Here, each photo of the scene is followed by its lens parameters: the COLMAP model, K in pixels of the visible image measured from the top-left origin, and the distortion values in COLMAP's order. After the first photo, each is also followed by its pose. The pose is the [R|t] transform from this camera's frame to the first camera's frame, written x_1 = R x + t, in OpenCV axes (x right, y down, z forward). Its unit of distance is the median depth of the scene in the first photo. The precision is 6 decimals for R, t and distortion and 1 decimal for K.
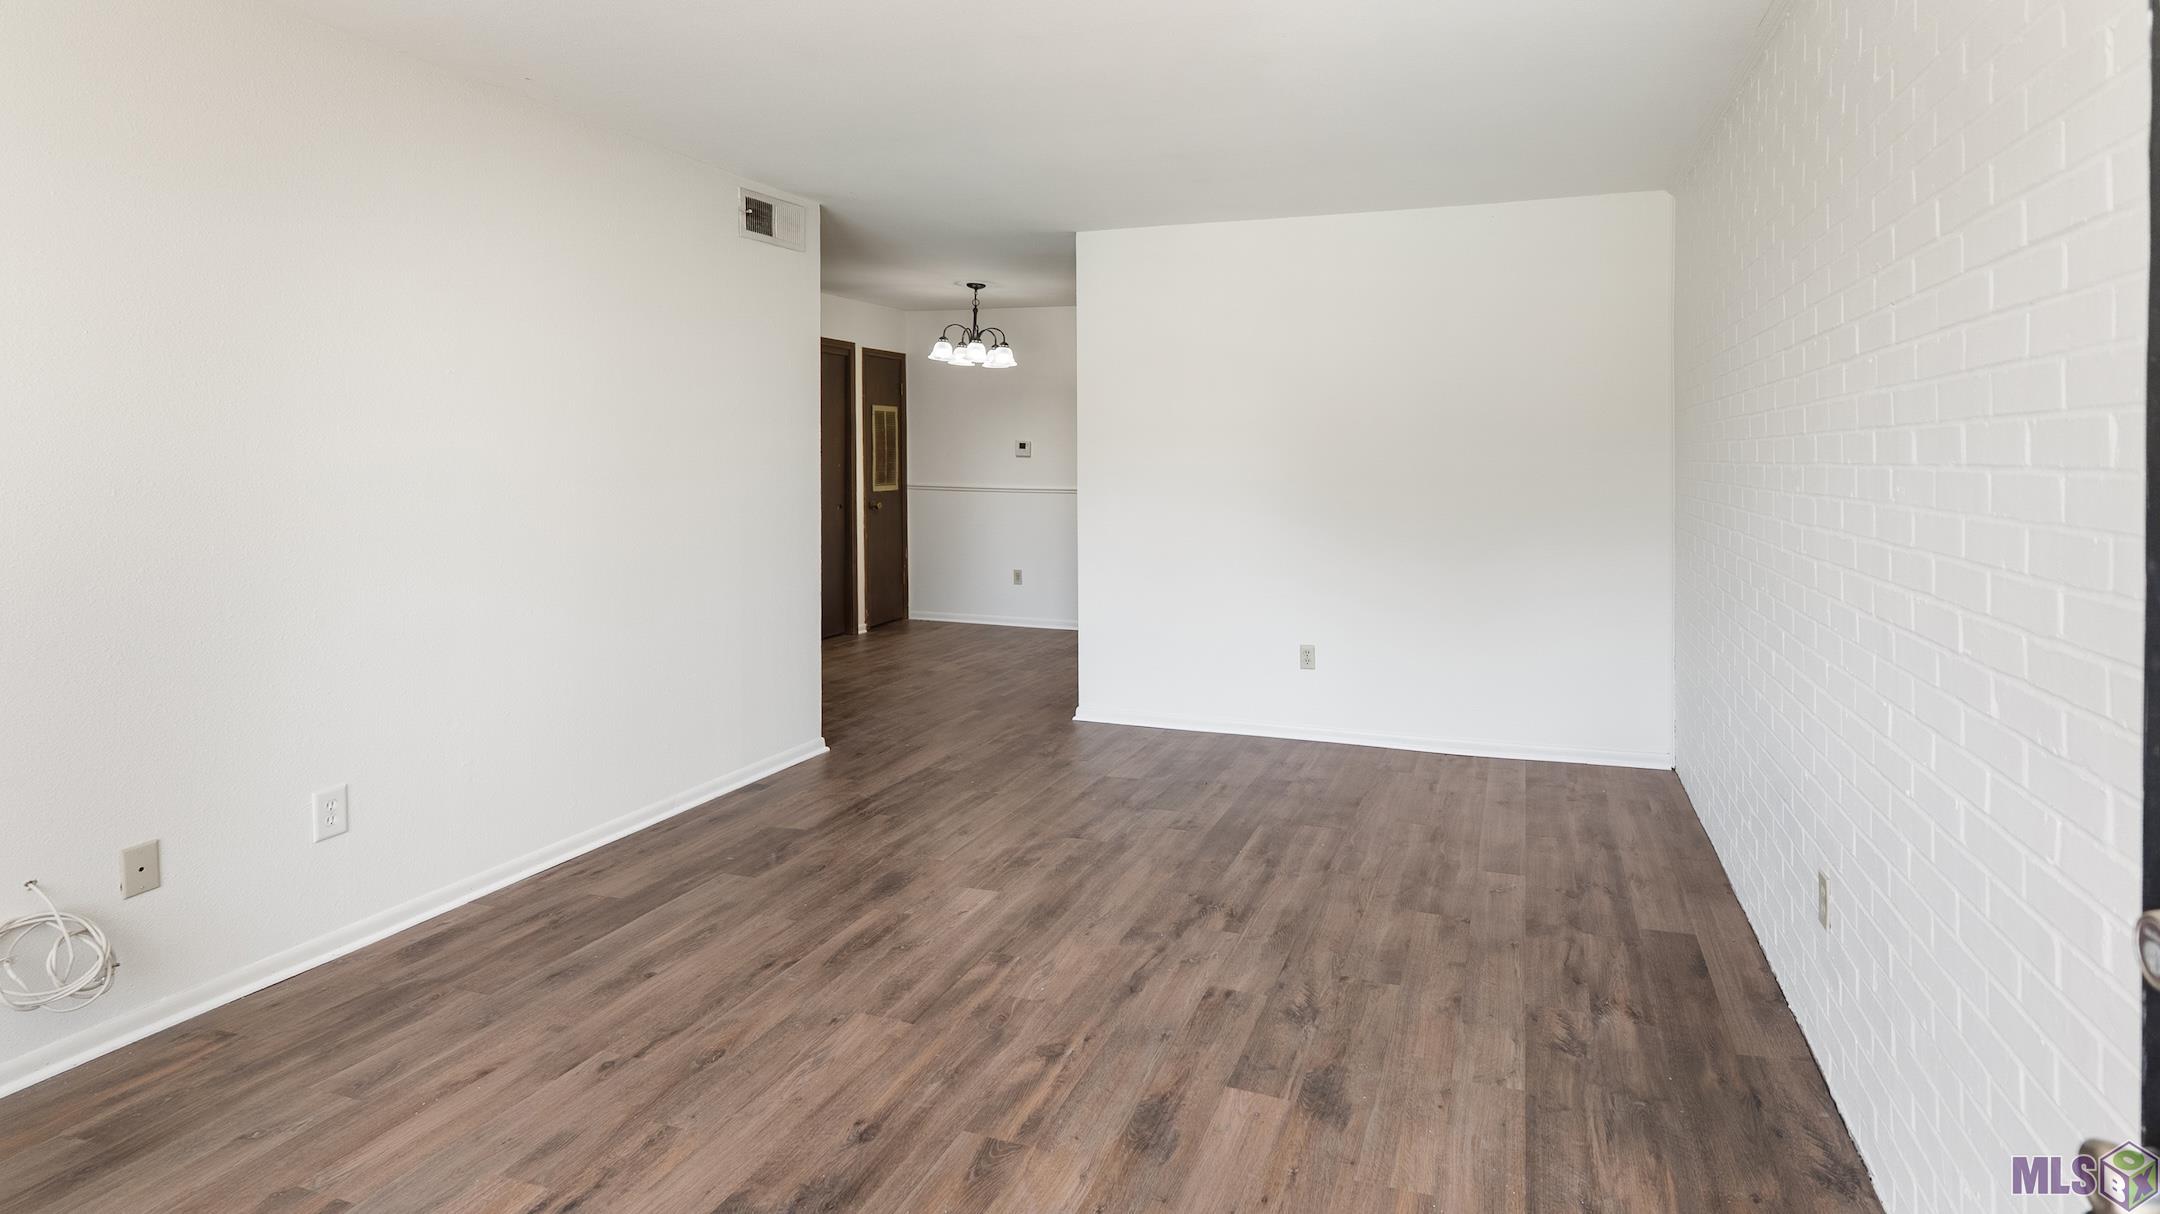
lens RADIAL K [[1114.5, 0, 1092.0], [0, 1114.5, 602.5], [0, 0, 1]] dist [0.002697, 0.000187]
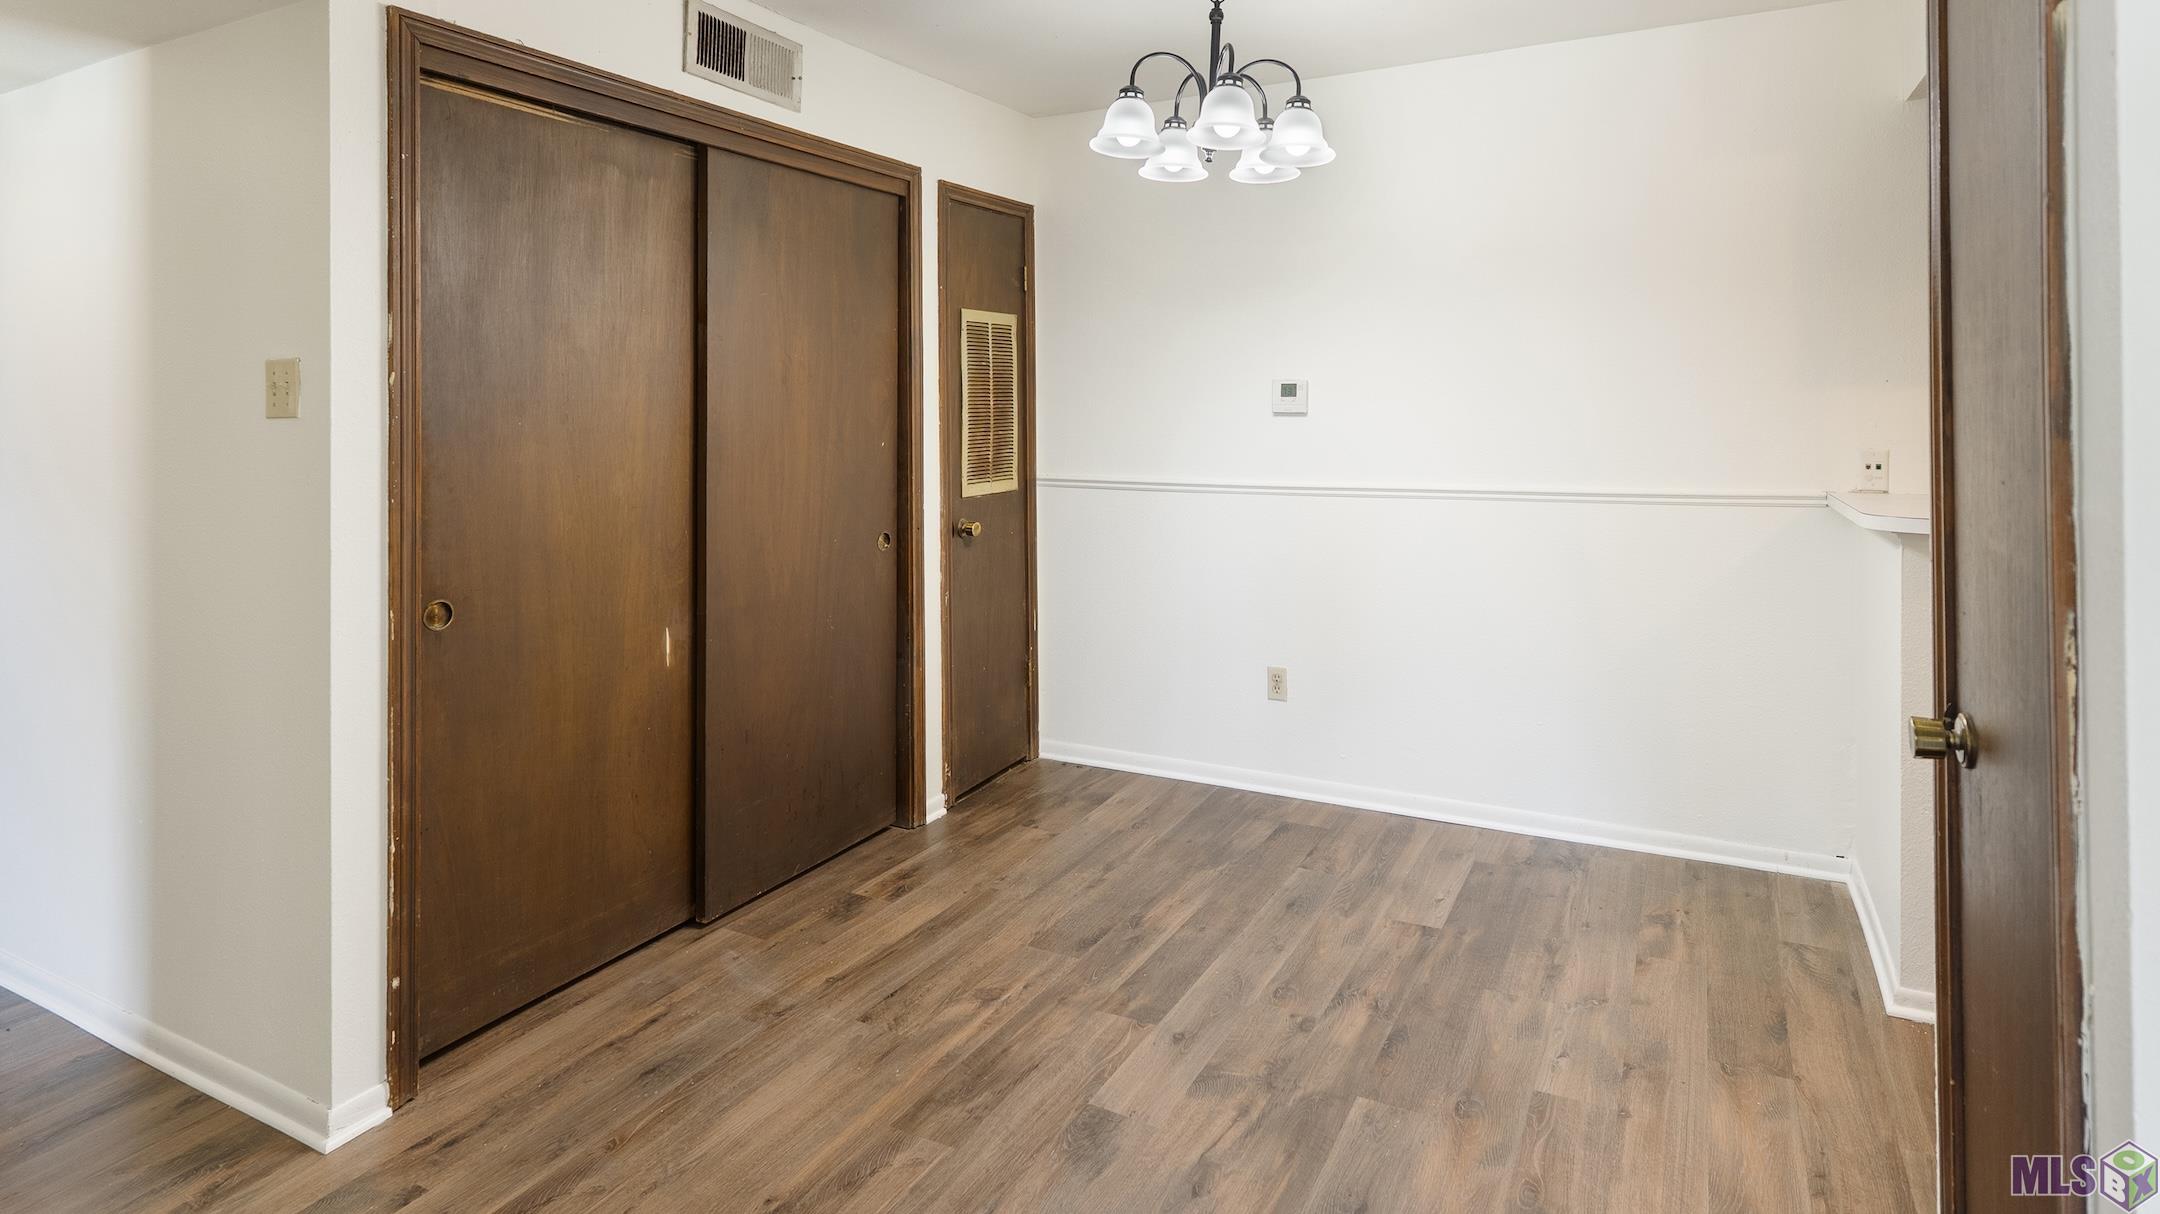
lens RADIAL K [[1114.5, 0, 1077.5], [0, 1114.5, 616.4], [0, 0, 1]] dist [0.002697, 0.000187]
pose [[0.991183, 0.007023, -0.132317, -0.089740], [-0.001193, 0.999027, 0.044086, -0.071998], [0.132498, -0.043540, 0.990227, 0.558286]]
